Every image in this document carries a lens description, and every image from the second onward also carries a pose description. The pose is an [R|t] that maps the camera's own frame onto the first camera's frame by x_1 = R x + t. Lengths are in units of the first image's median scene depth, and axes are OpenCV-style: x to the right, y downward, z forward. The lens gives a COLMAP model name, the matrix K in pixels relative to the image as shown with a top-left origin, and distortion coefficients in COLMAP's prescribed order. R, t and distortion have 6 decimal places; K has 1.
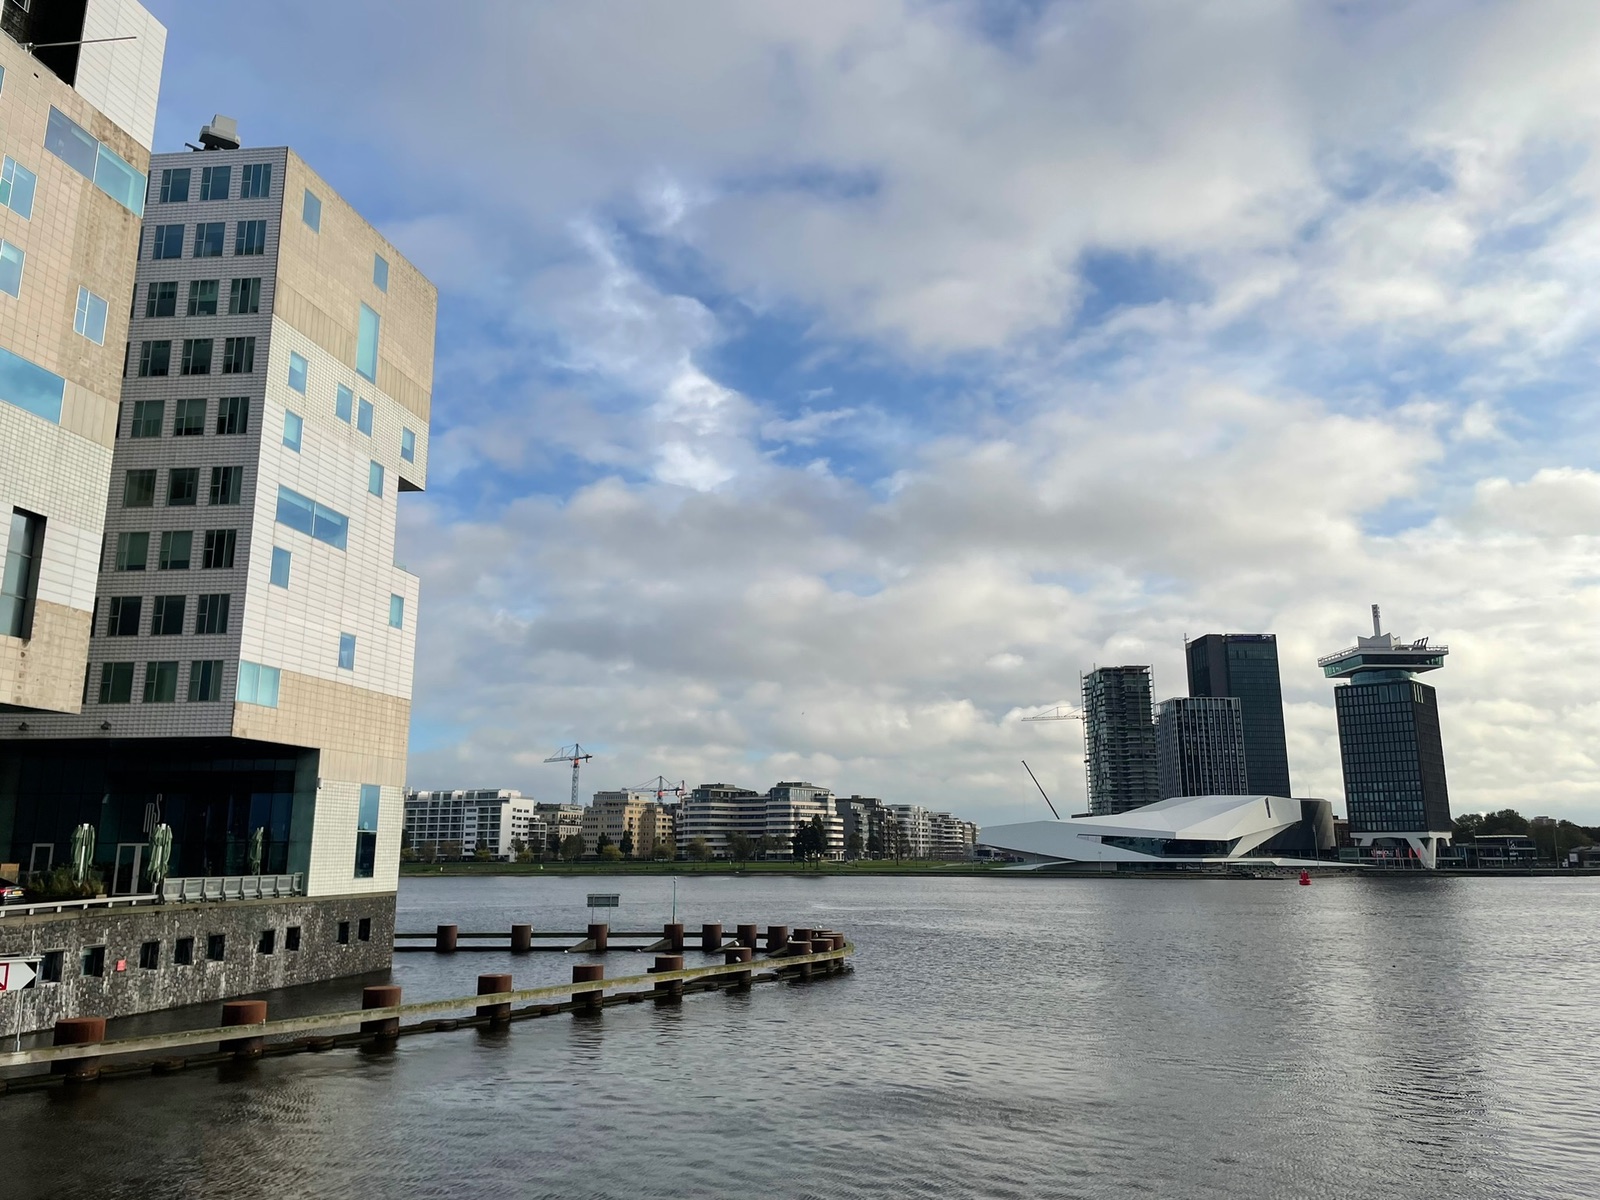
lens RADIAL K [[1176.5, 0, 800.0], [0, 1176.5, 600.0], [0, 0, 1]] dist [0.077118, -0.114859]
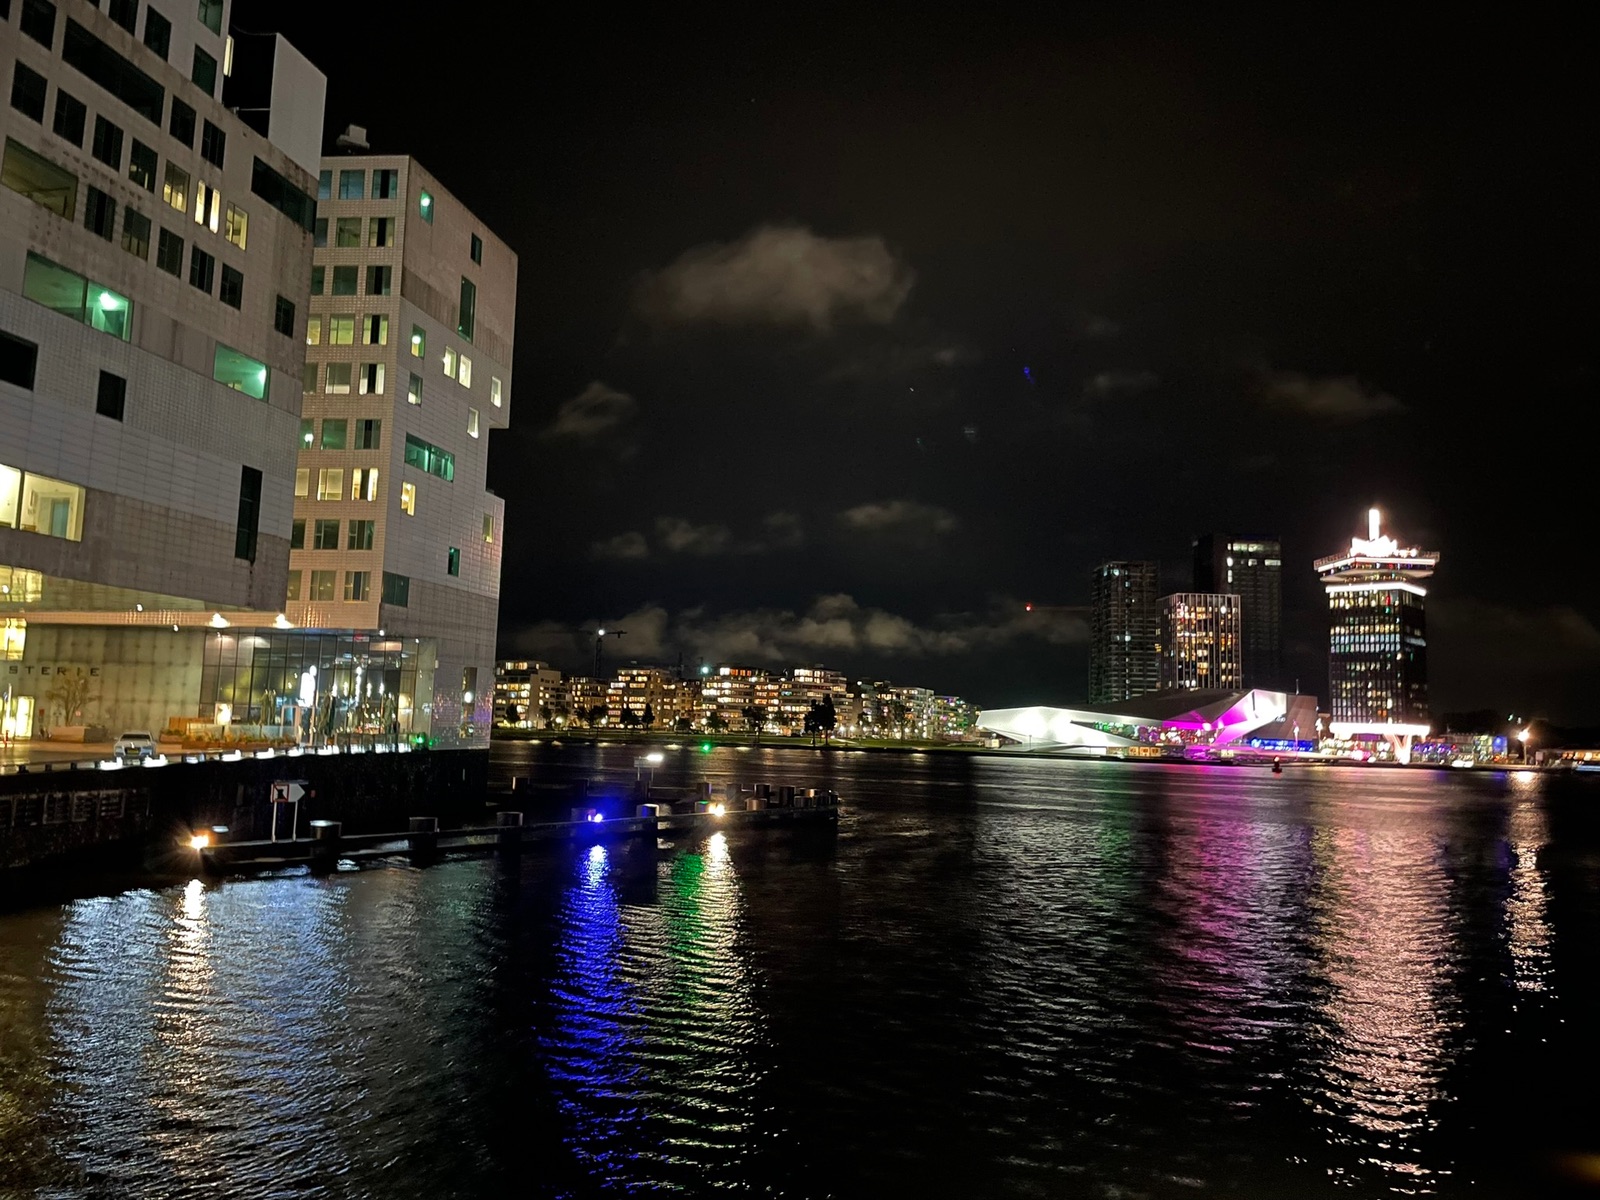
lens RADIAL K [[1176.5, 0, 800.0], [0, 1176.5, 600.0], [0, 0, 1]] dist [0.077118, -0.114859]
pose [[0.999424, 0.031543, -0.012503, 0.006136], [-0.030106, 0.994334, 0.101951, -0.064373], [0.015648, -0.101516, 0.994711, -0.292318]]
